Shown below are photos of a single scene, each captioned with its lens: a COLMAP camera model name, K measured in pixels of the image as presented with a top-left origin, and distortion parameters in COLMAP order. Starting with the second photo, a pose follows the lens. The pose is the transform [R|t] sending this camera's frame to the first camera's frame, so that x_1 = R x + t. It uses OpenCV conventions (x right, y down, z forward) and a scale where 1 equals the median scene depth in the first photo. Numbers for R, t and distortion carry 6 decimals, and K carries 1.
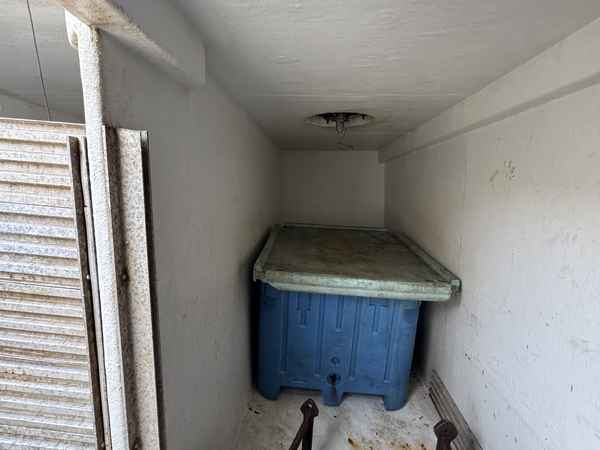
lens RADIAL K [[319.4, 0, 300.7], [0, 319.4, 223.8], [0, 0, 1]] dist [0.001791, -0.001336]
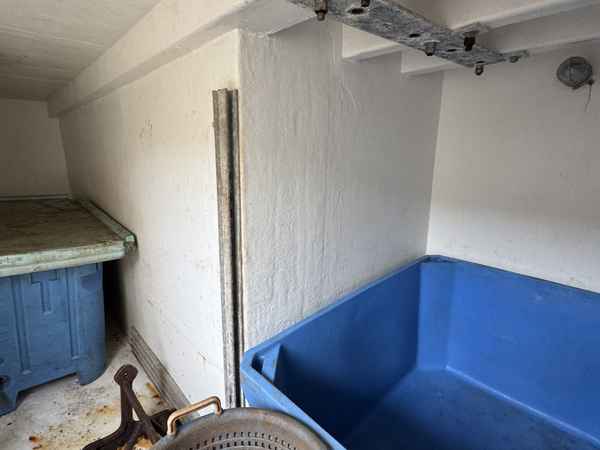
lens RADIAL K [[319.4, 0, 300.1], [0, 319.4, 223.5], [0, 0, 1]] dist [0.001791, -0.001336]
pose [[0.699284, -0.155871, 0.697643, 0.142576], [0.081101, 0.986936, 0.139214, 0.033408], [-0.710229, -0.040771, 0.702789, -0.107075]]
